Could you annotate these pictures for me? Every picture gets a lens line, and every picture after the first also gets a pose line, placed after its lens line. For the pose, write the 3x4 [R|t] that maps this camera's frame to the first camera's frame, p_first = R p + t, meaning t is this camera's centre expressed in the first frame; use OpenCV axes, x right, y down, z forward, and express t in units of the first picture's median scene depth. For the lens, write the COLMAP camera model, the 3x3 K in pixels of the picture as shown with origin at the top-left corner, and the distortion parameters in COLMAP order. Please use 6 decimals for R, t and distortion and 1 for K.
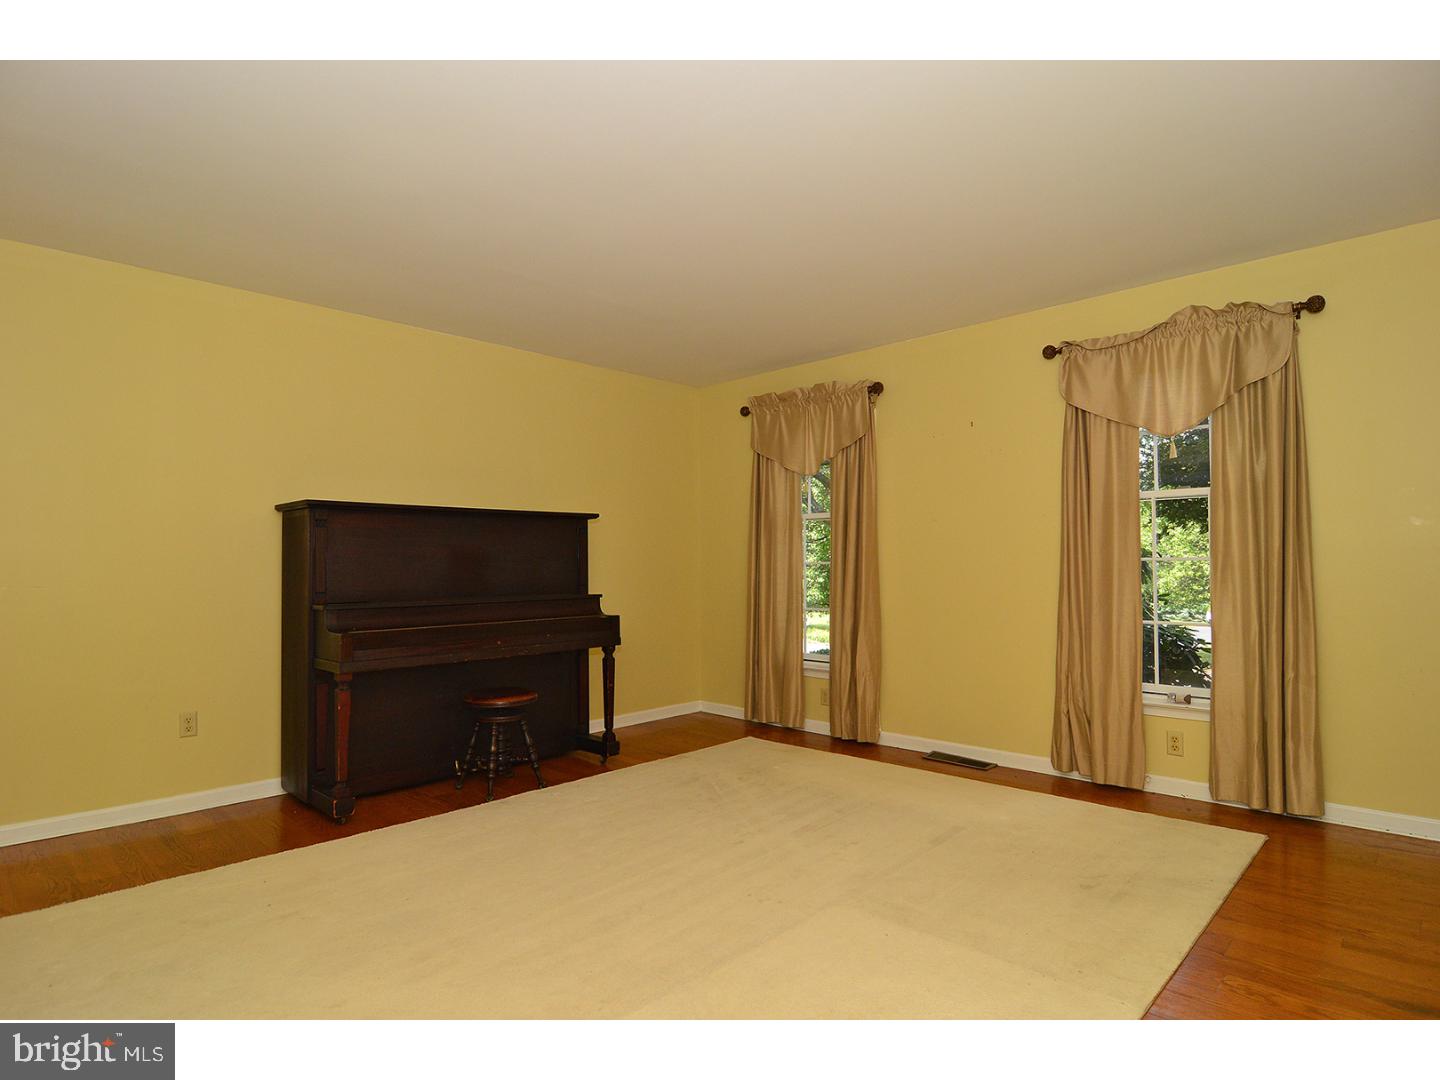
lens RADIAL K [[790.5, 0, 729.4], [0, 790.5, 551.4], [0, 0, 1]] dist [-0.015417, 0.000199]
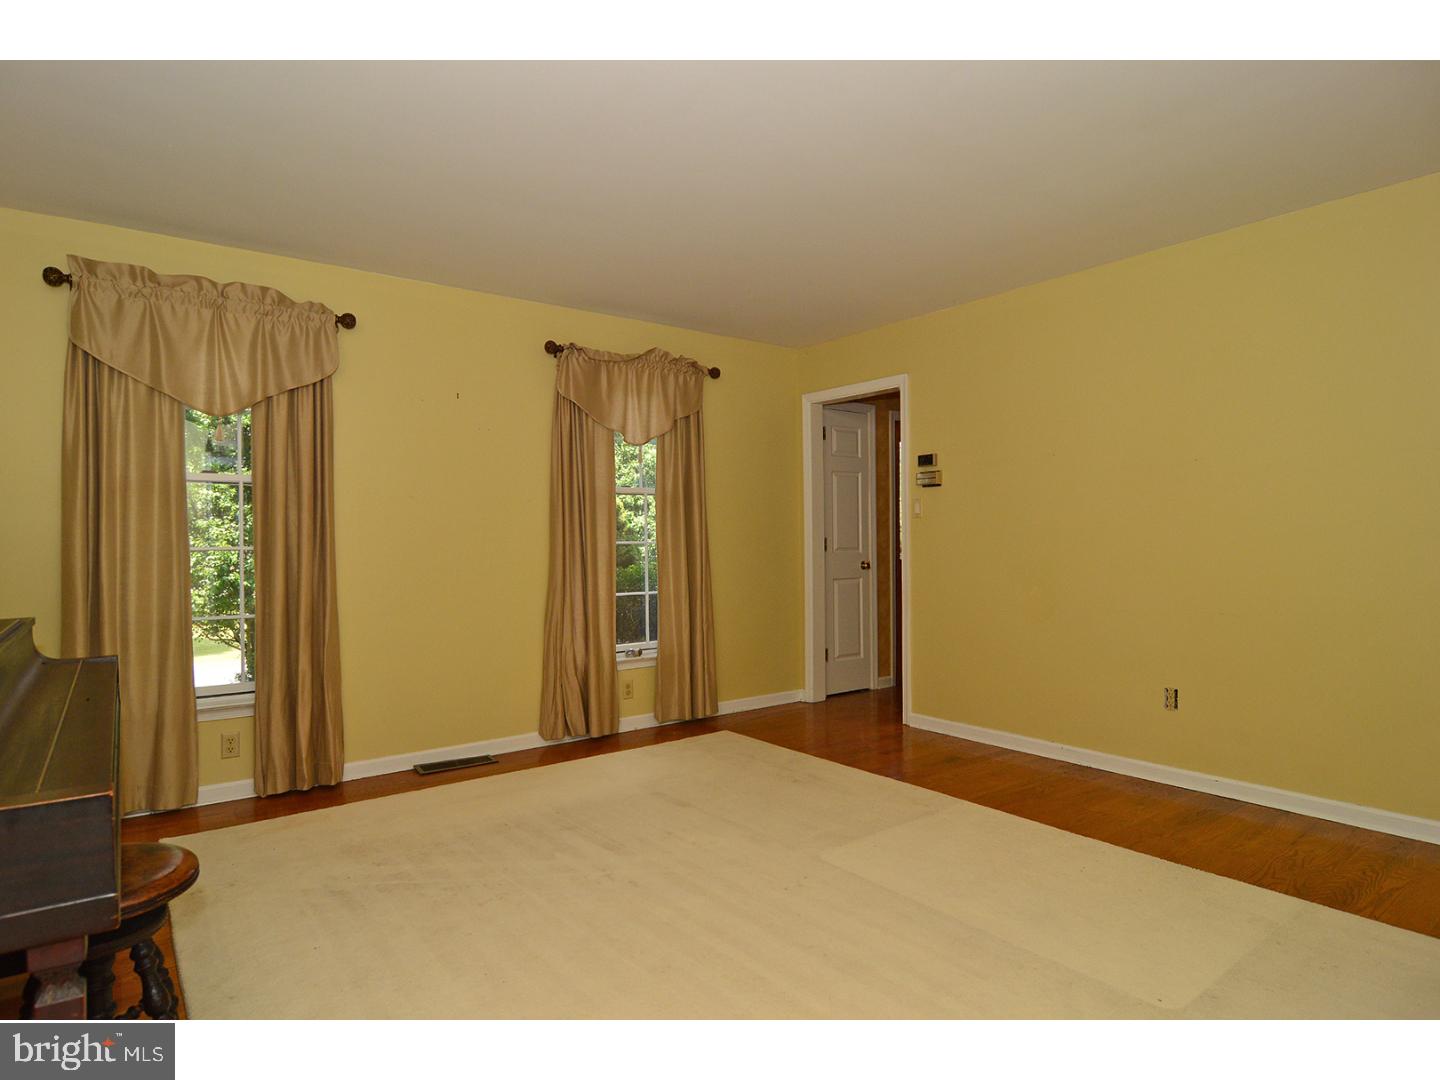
lens RADIAL K [[790.5, 0, 728.9], [0, 790.5, 534.2], [0, 0, 1]] dist [-0.015417, 0.000199]
pose [[0.148067, 0.018900, 0.988797, -0.602933], [-0.003720, 0.999821, -0.018554, 0.018004], [-0.988970, -0.000931, 0.148111, 0.599723]]
